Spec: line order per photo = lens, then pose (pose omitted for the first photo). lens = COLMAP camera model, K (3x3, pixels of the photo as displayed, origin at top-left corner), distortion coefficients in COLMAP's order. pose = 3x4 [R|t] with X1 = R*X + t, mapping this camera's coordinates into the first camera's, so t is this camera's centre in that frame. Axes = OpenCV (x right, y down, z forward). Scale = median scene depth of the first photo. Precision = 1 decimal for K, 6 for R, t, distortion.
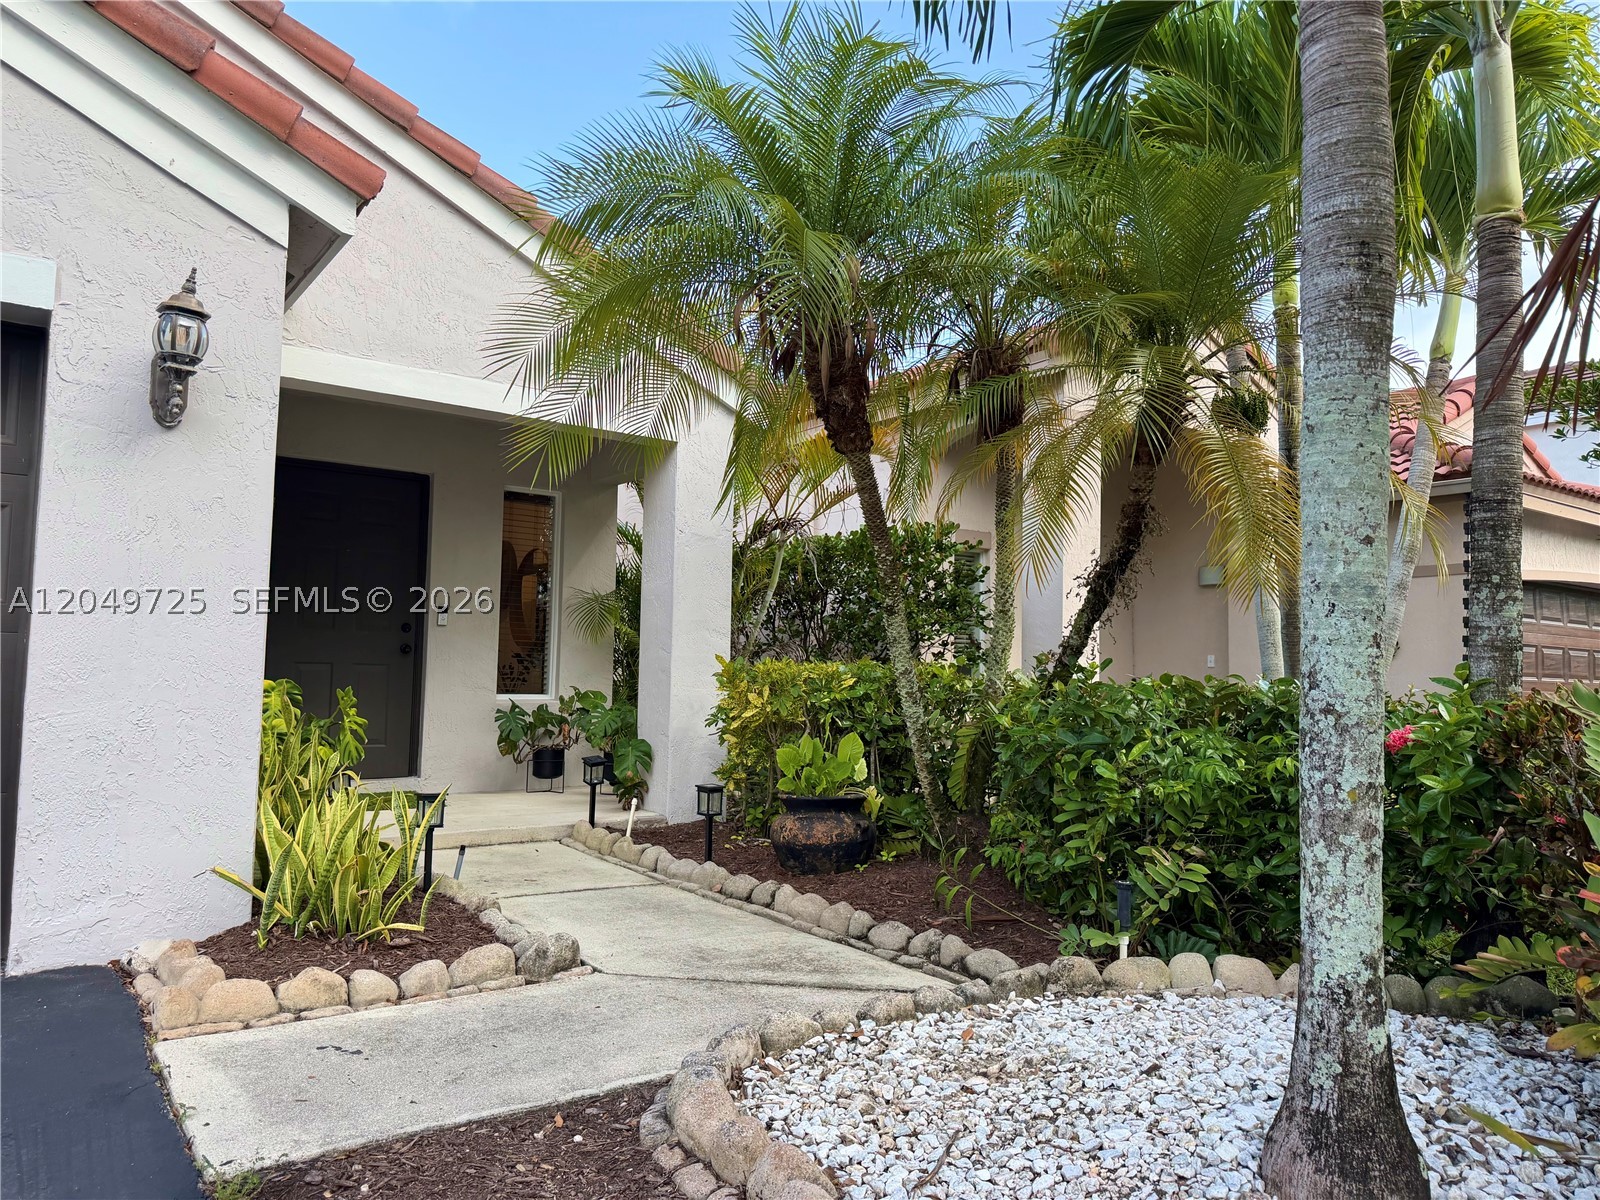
lens RADIAL K [[1121.5, 0, 800.7], [0, 1121.5, 607.6], [0, 0, 1]] dist [0.073606, -0.100151]
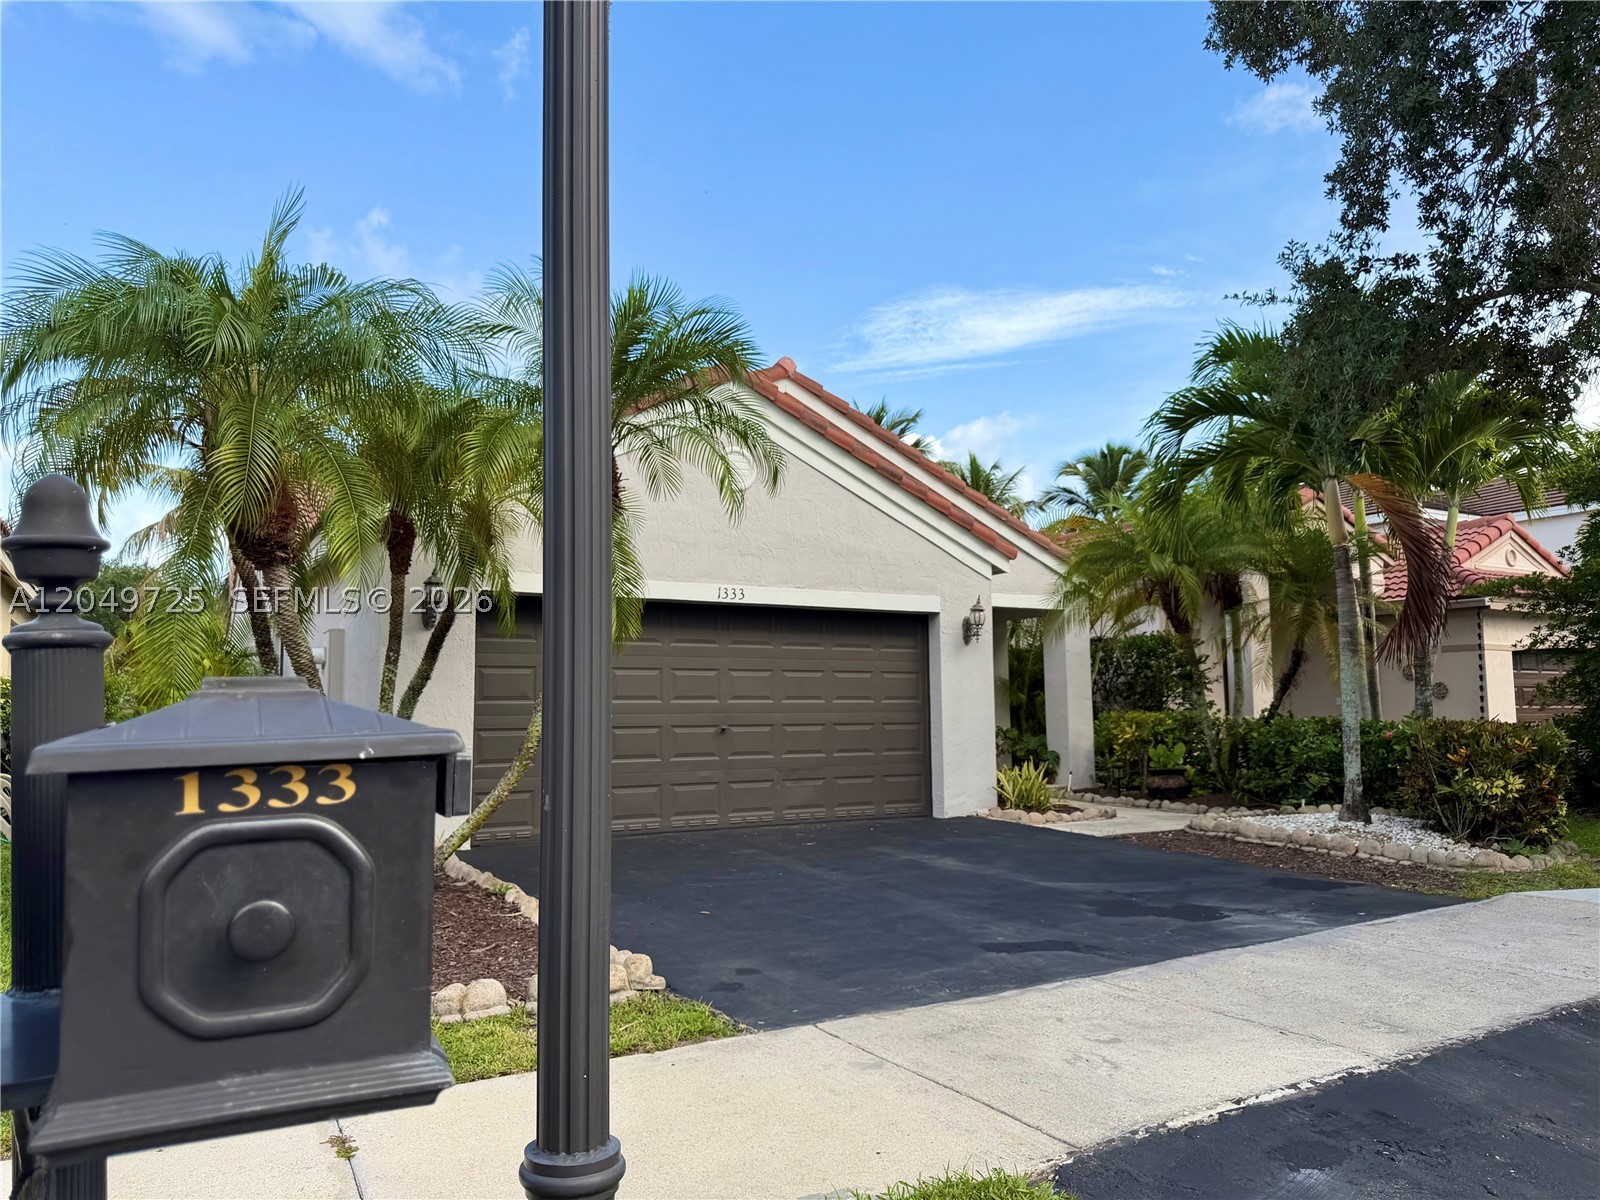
lens RADIAL K [[1121.5, 0, 800.7], [0, 1121.5, 607.6], [0, 0, 1]] dist [0.073606, -0.100151]
pose [[0.993333, -0.038678, -0.108599, -0.502424], [0.035346, 0.998848, -0.032441, -0.133061], [0.109729, 0.028386, 0.993556, -1.566591]]
